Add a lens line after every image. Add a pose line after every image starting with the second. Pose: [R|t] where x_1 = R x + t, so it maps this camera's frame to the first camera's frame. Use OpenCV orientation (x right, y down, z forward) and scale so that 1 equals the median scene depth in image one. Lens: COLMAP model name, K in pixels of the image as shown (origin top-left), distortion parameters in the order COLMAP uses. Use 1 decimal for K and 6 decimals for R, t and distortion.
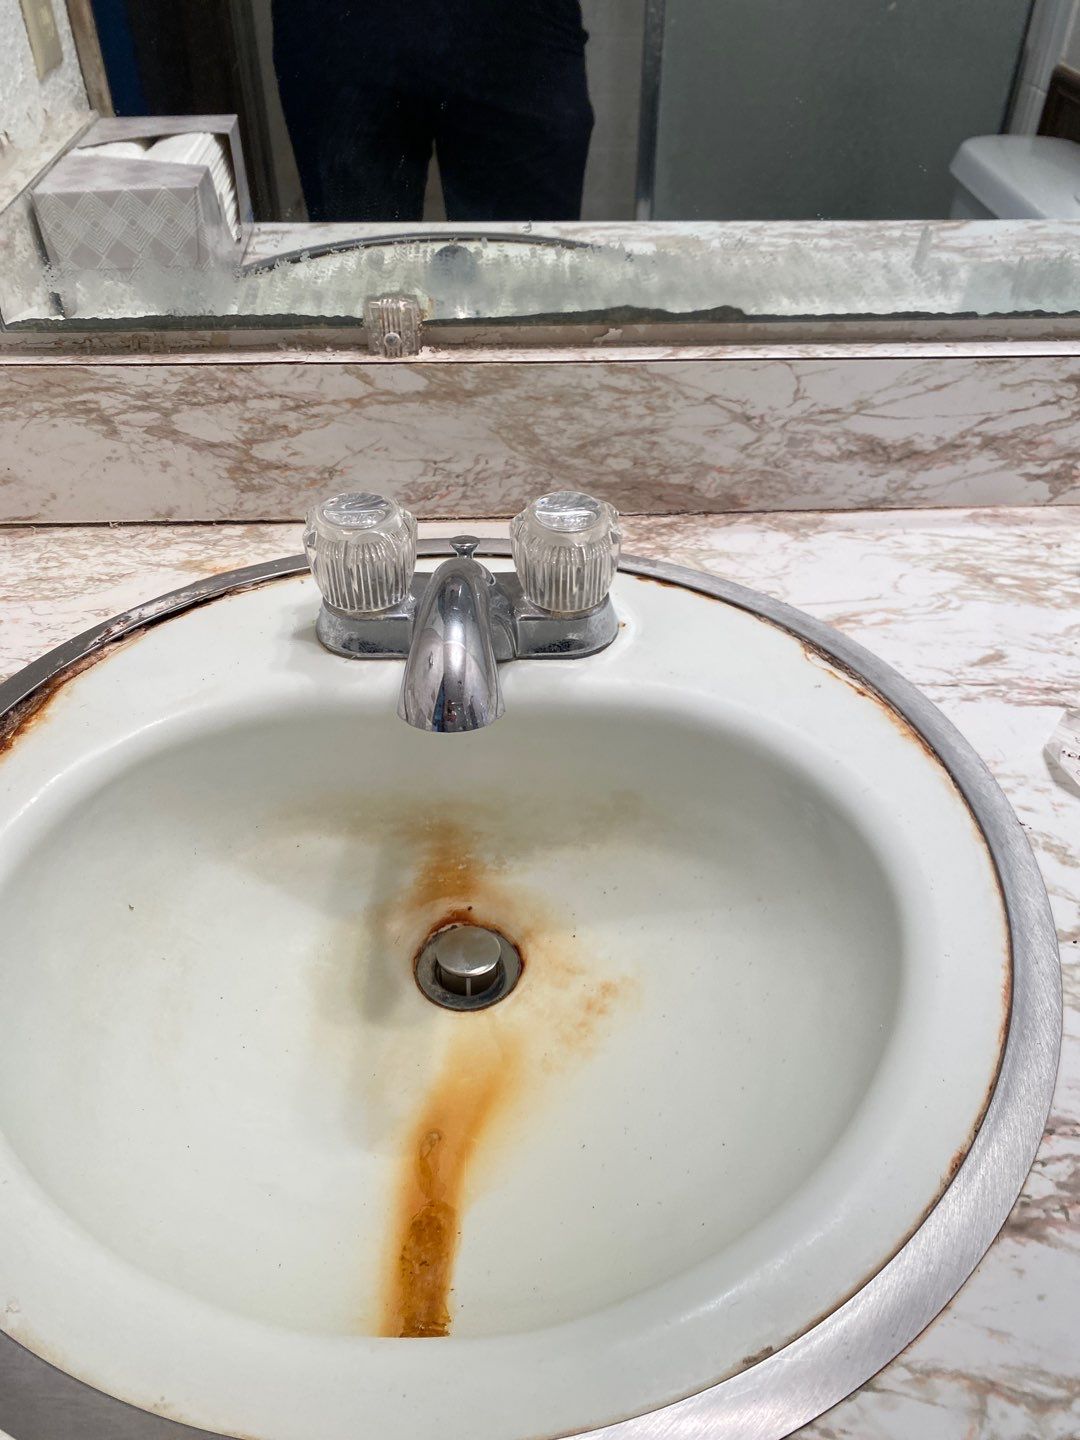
lens RADIAL K [[1104.2, 0, 536.9], [0, 1104.2, 723.9], [0, 0, 1]] dist [0.021002, -0.020764]
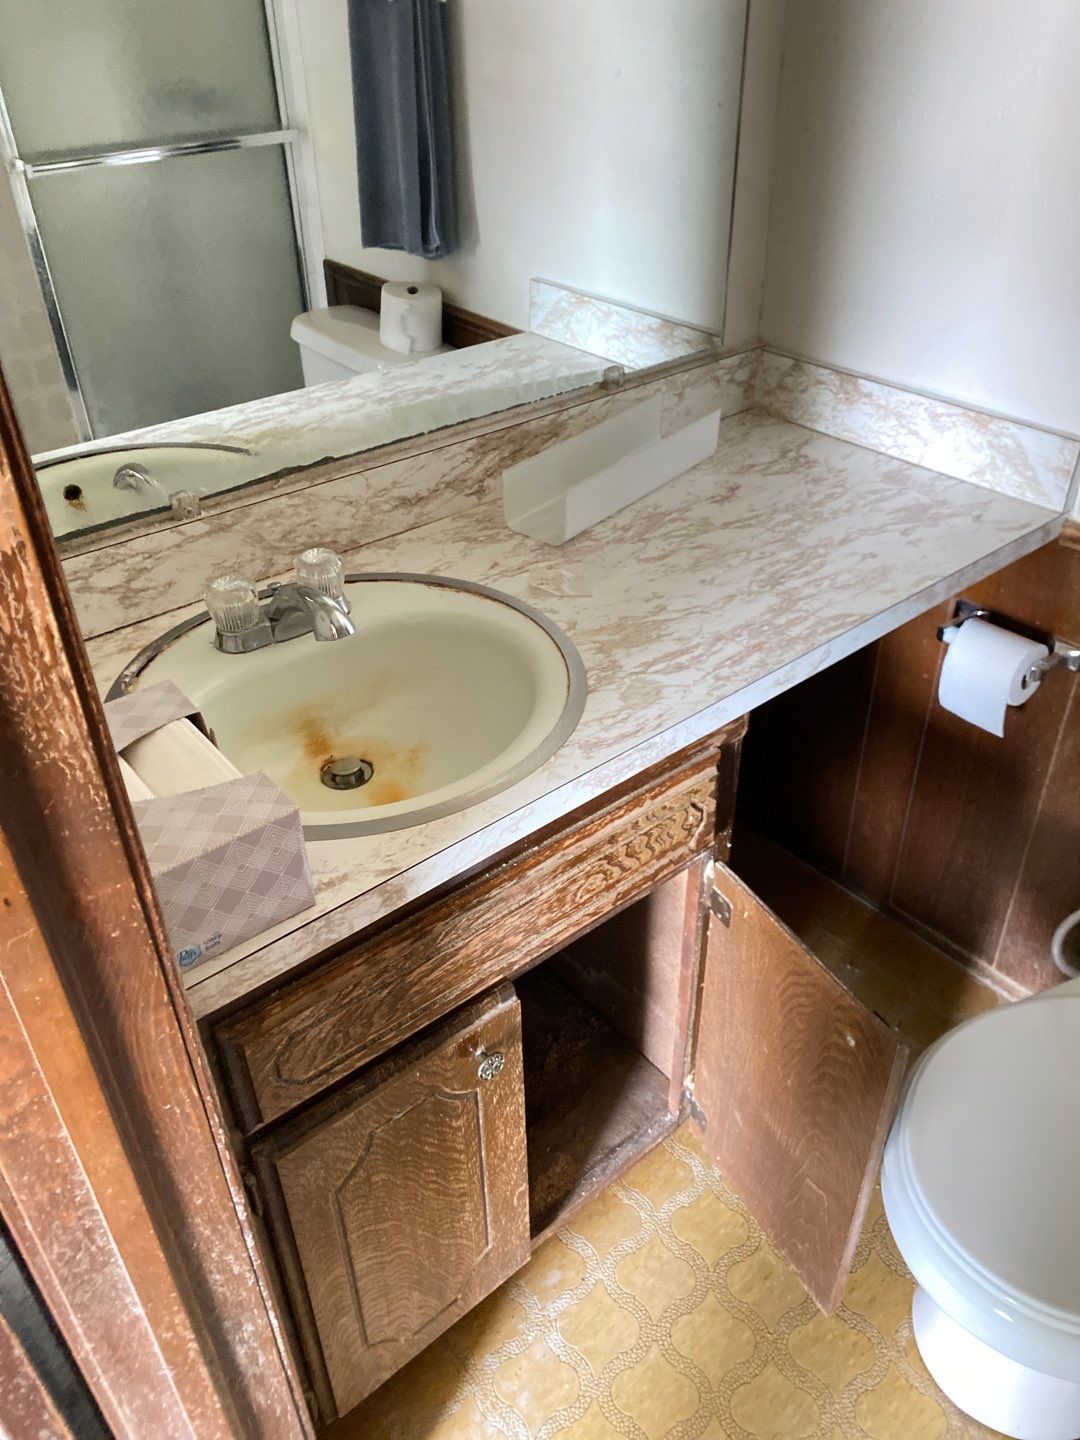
lens RADIAL K [[1104.2, 0, 542.4], [0, 1104.2, 716.8], [0, 0, 1]] dist [0.021002, -0.020764]
pose [[0.800531, -0.356392, 0.481803, -0.698325], [0.402085, 0.915557, 0.009165, 0.234806], [-0.444384, 0.186389, 0.876232, -0.970525]]
